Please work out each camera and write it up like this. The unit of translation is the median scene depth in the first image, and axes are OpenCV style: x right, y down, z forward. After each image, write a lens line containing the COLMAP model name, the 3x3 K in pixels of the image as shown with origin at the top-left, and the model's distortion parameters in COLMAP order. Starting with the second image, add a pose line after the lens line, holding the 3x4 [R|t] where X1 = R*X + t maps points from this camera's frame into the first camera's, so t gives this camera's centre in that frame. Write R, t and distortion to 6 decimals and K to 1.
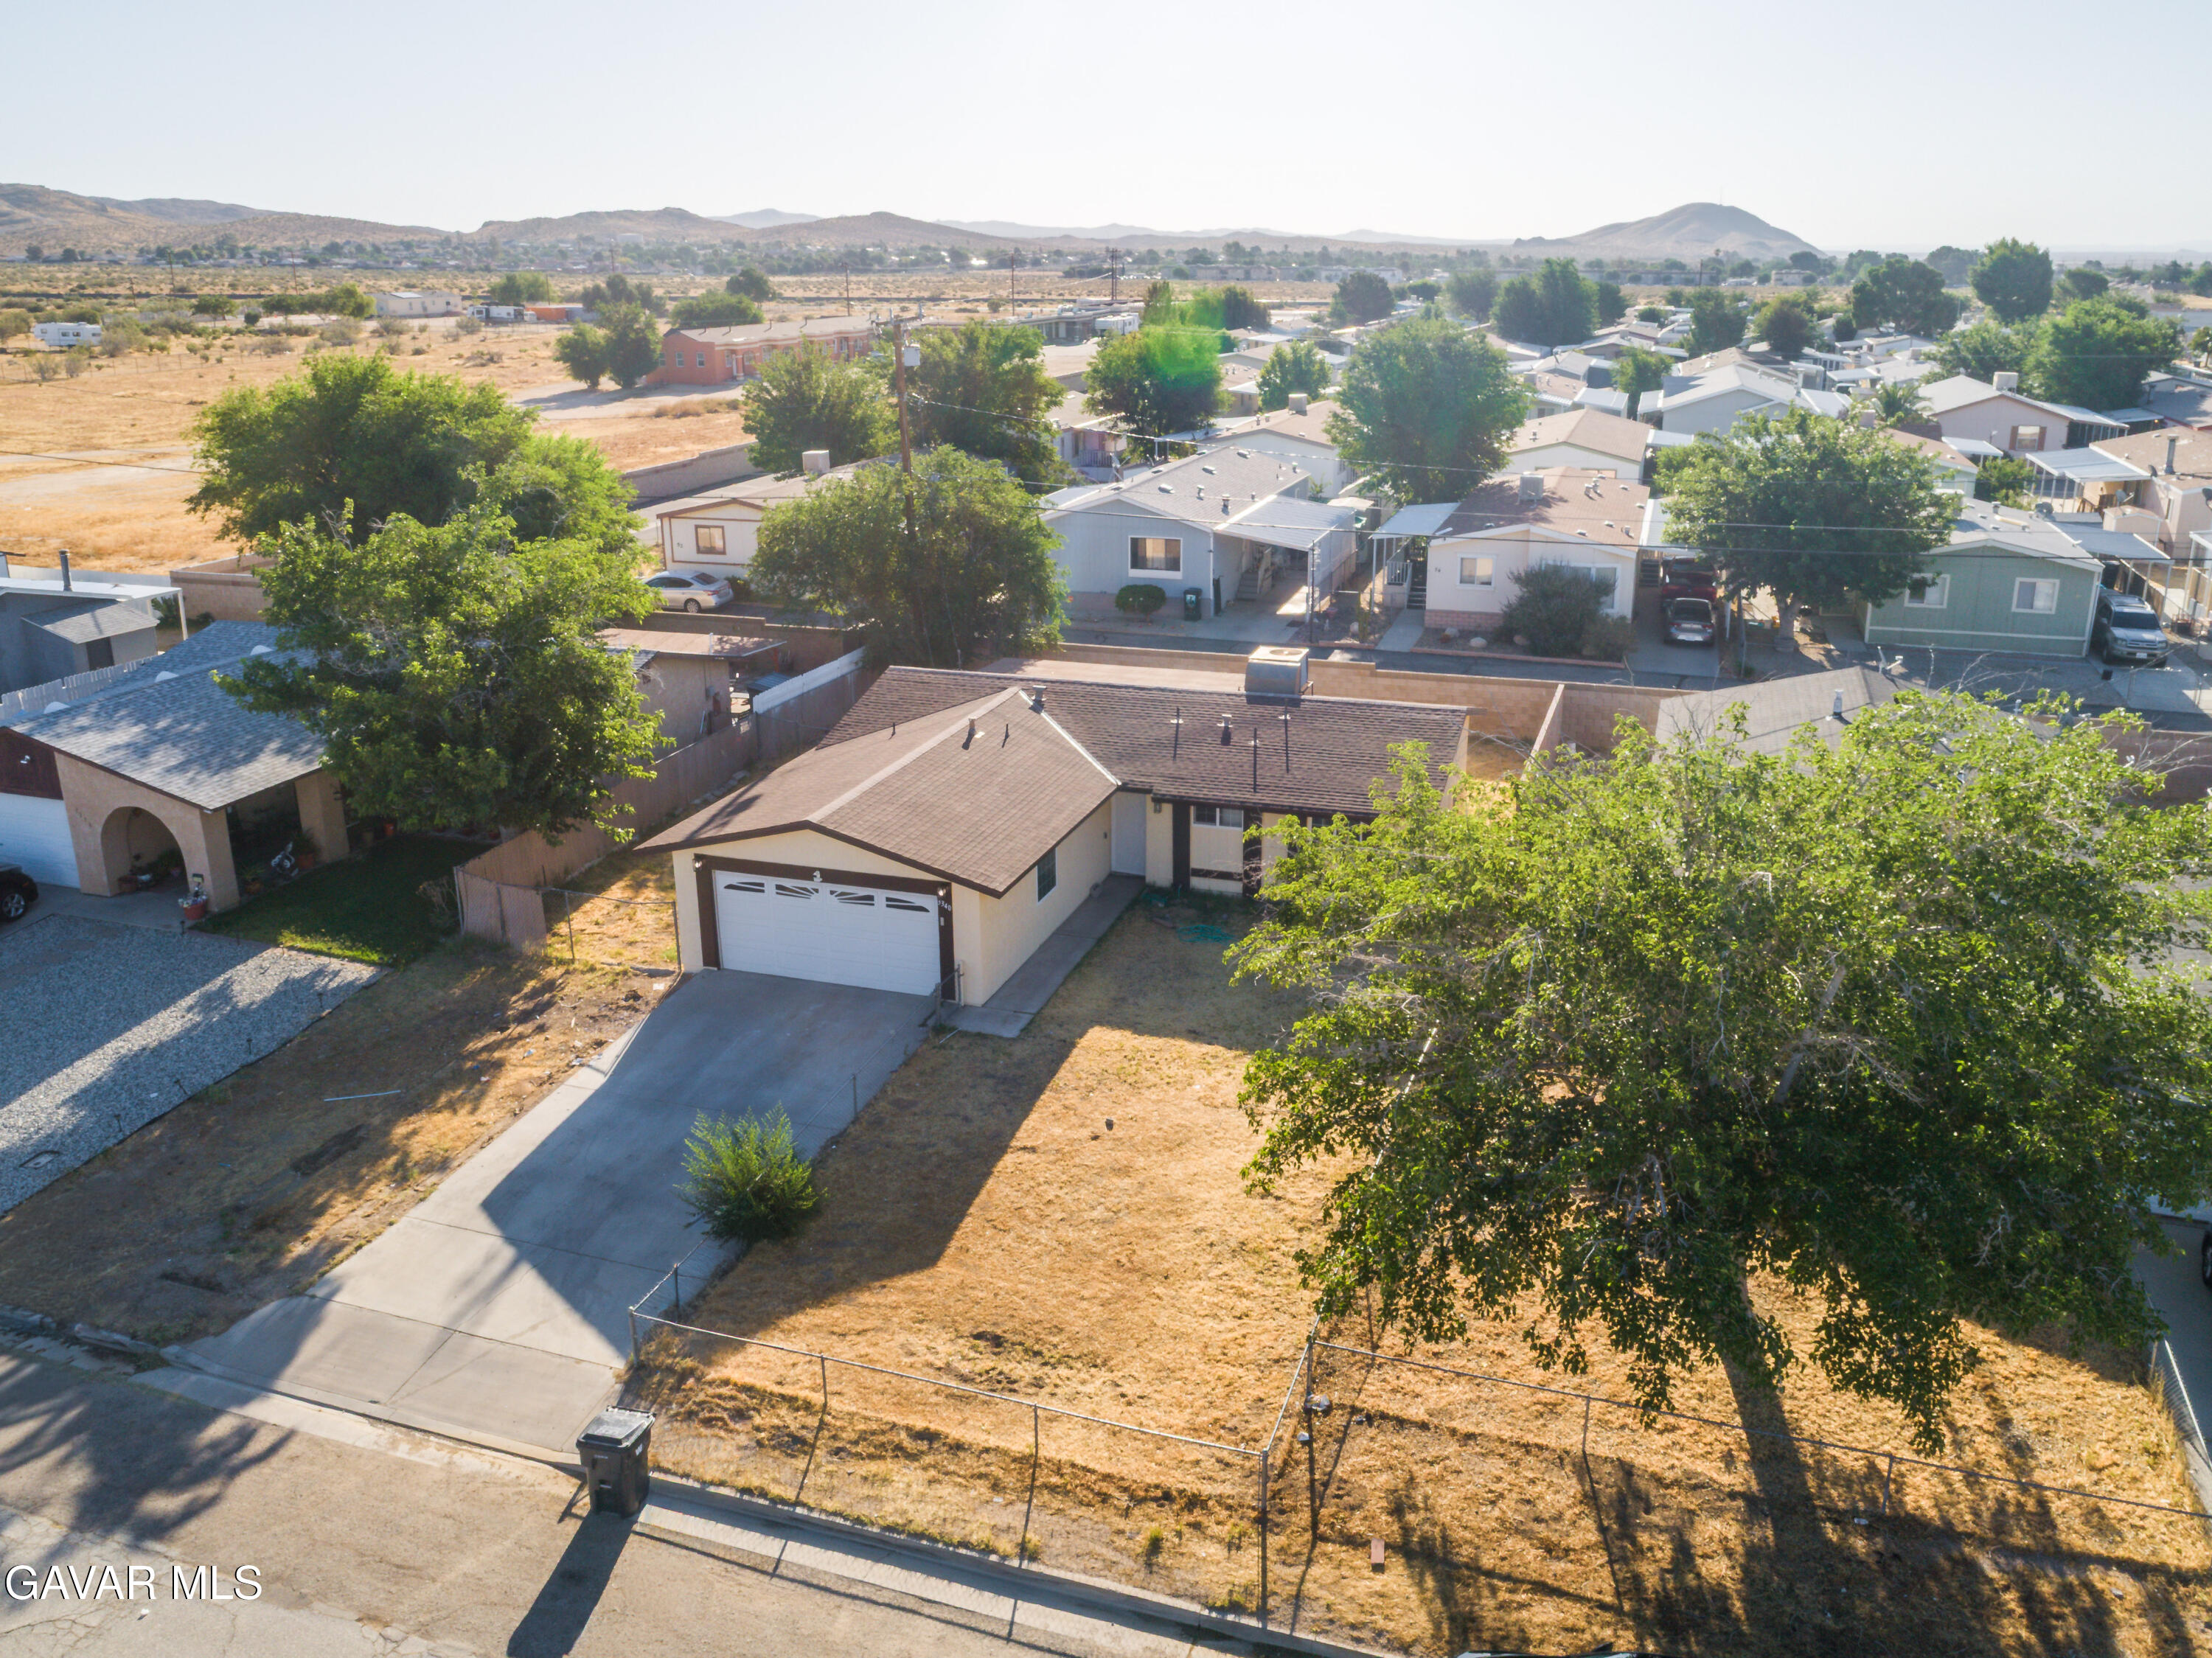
lens RADIAL K [[1726.8, 0, 1104.2], [0, 1726.8, 788.1], [0, 0, 1]] dist [-0.027382, 0.005844]
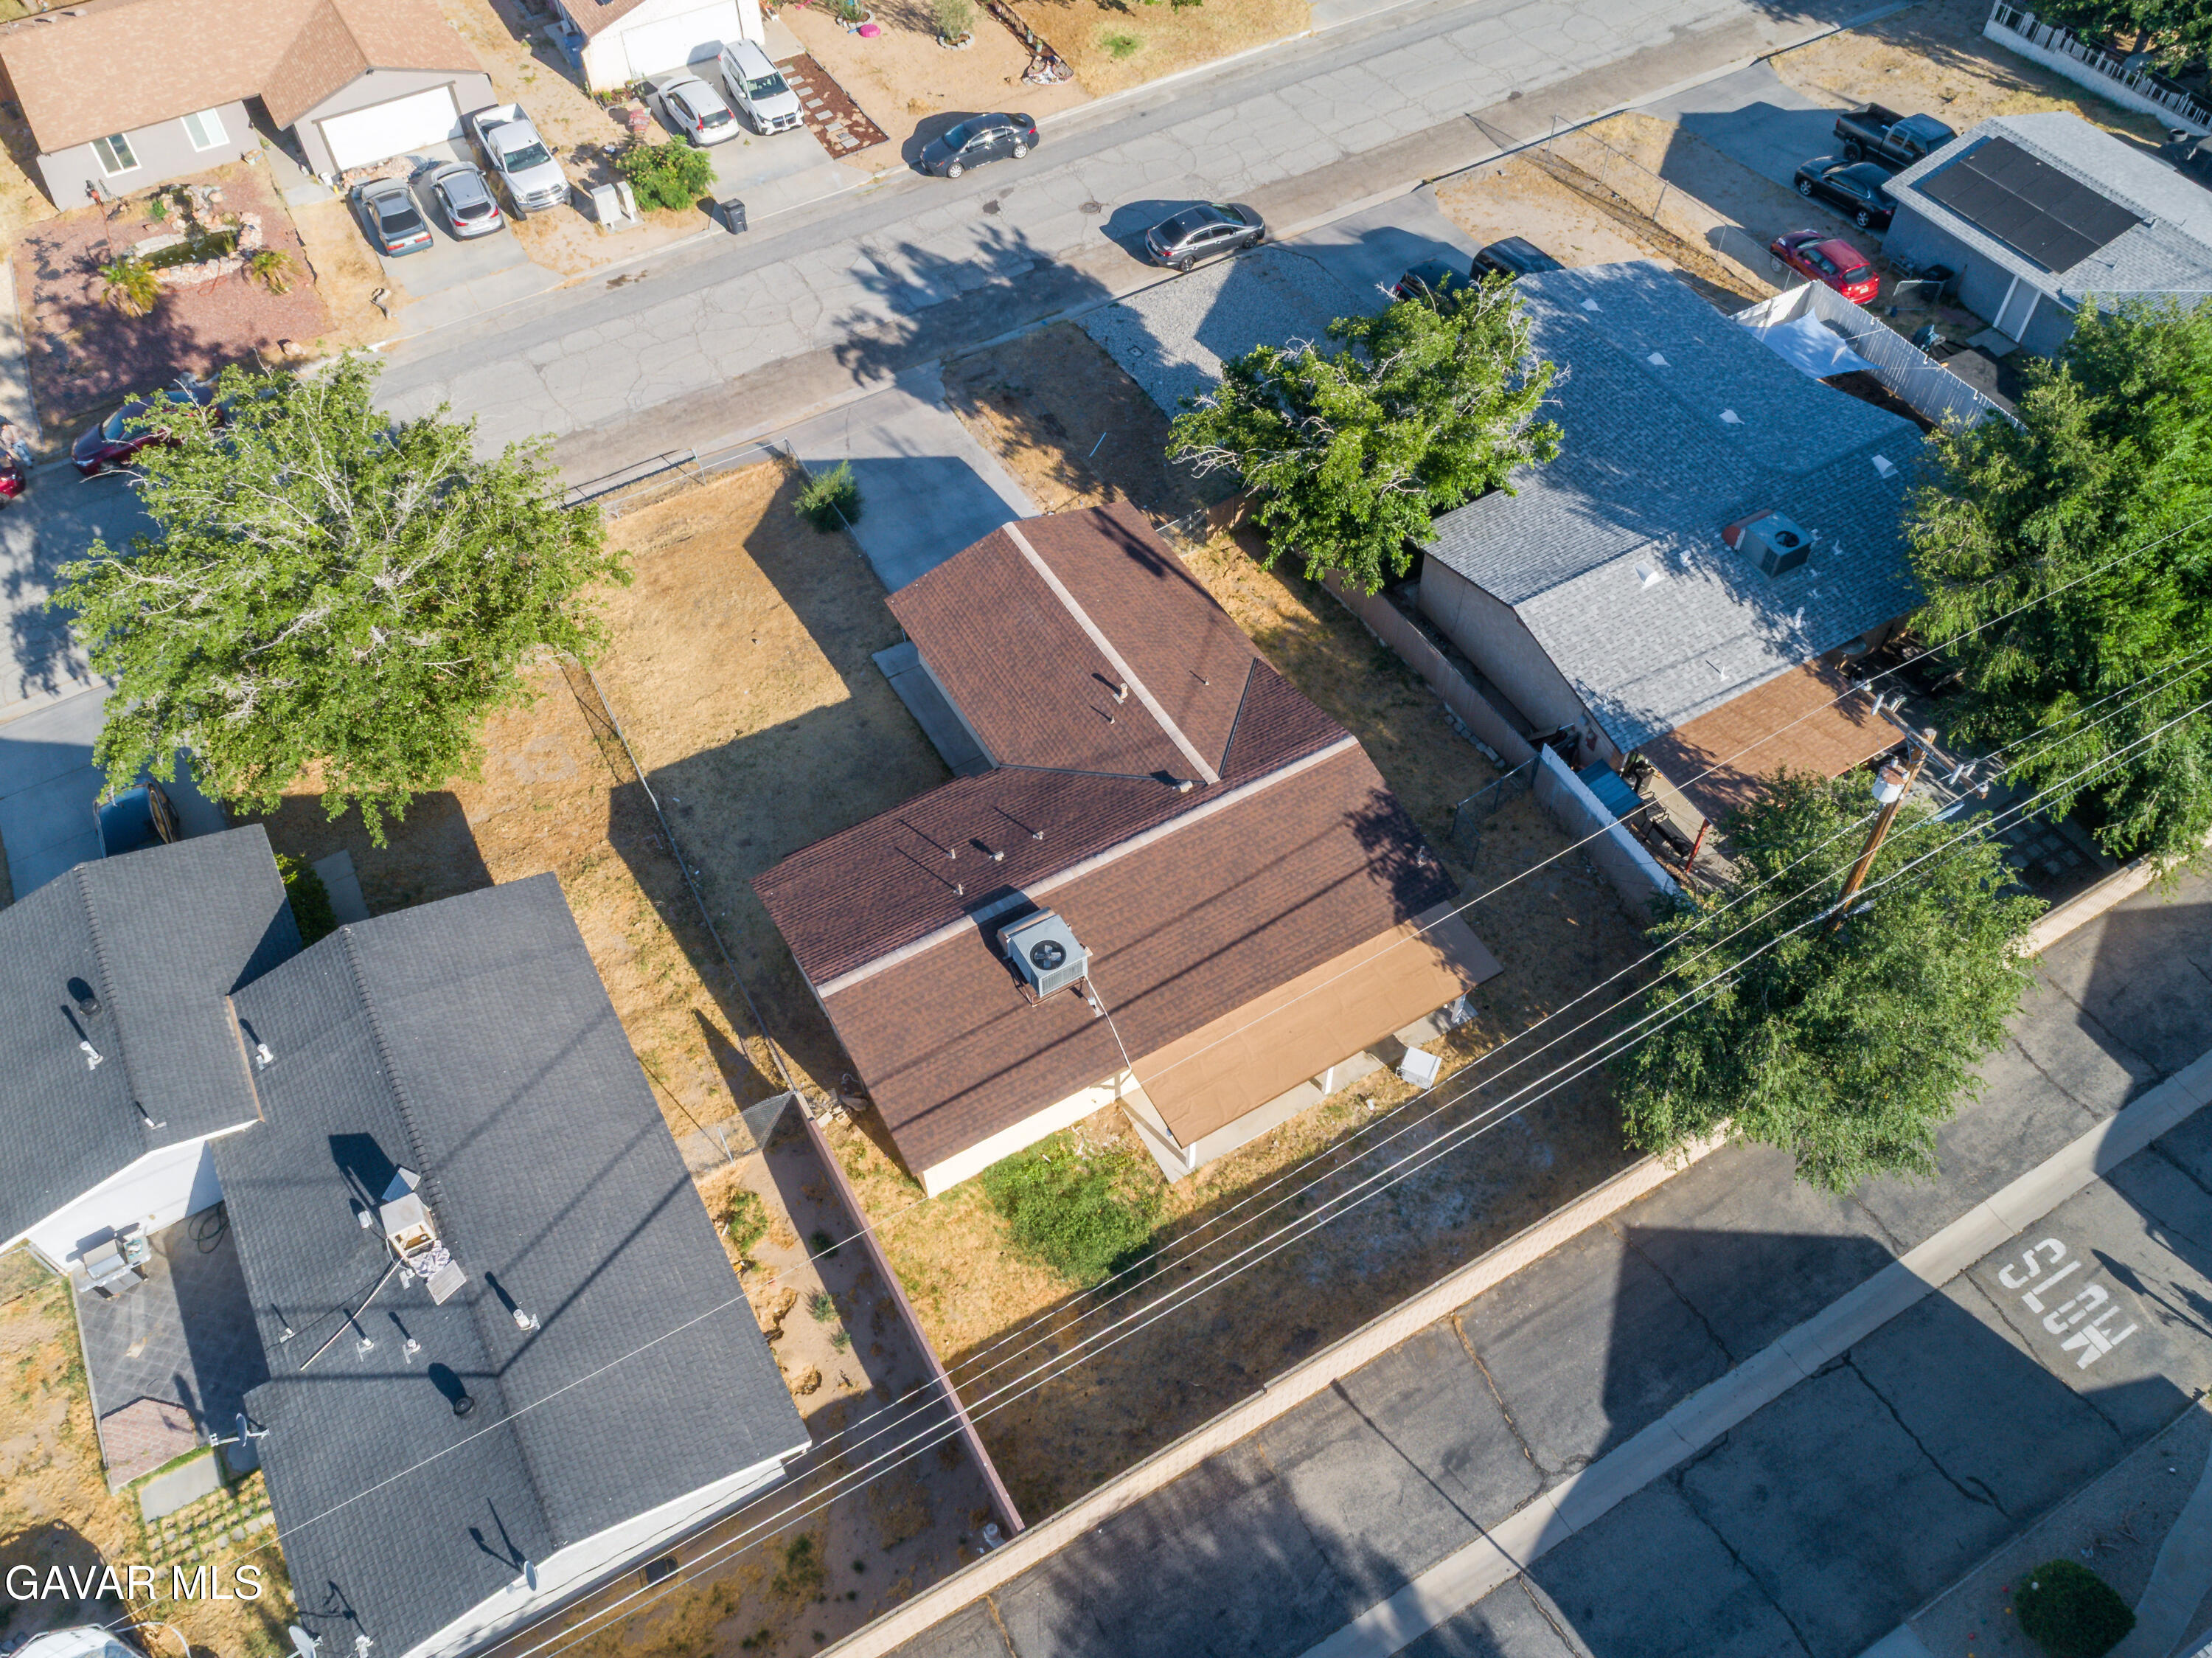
lens RADIAL K [[1727.1, 0, 1104.2], [0, 1727.1, 788.1], [0, 0, 1]] dist [-0.027382, 0.005844]
pose [[-0.663447, 0.596577, -0.451590, 0.681342], [-0.196599, 0.443350, 0.874522, -1.408025], [0.721933, 0.668982, -0.176853, 1.747193]]
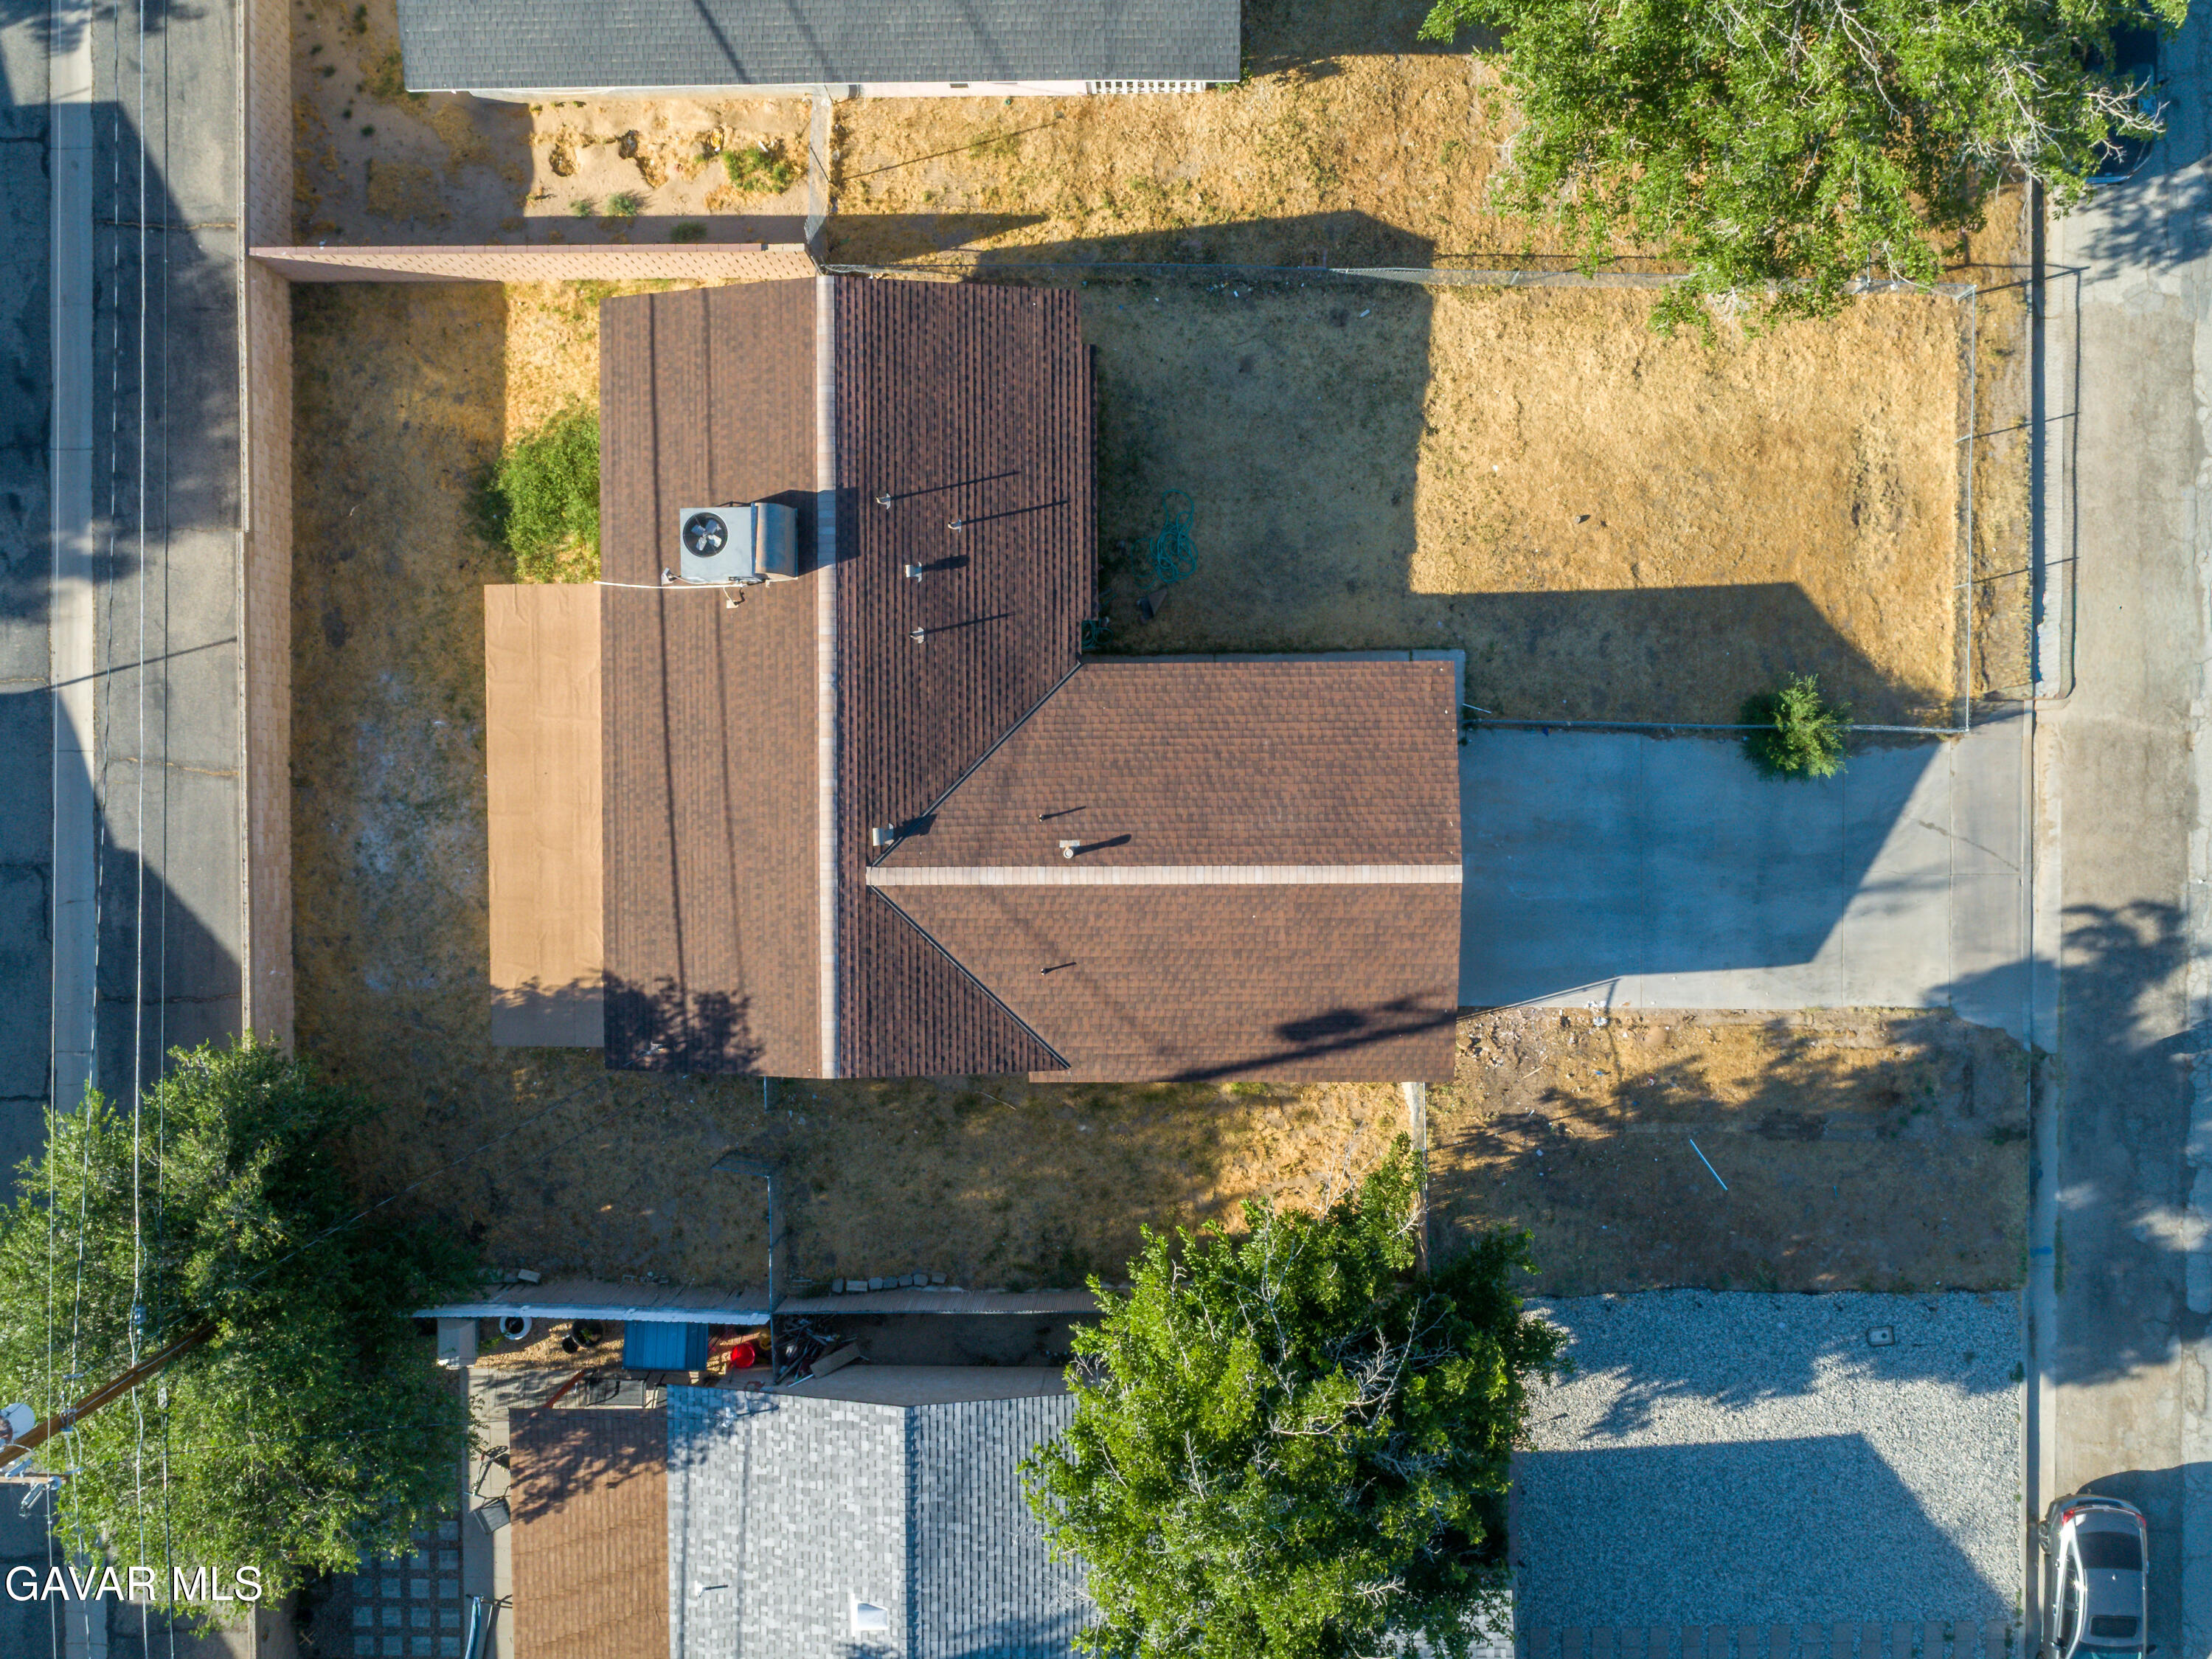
lens RADIAL K [[1690.6, 0, 1106.6], [0, 1690.6, 838.8], [0, 0, 1]] dist [-0.019857, 0.000527]
pose [[-0.320273, -0.947314, -0.004567, -0.101785], [0.312255, -0.110117, 0.943595, -1.093985], [-0.894384, 0.300782, 0.331071, 1.023108]]
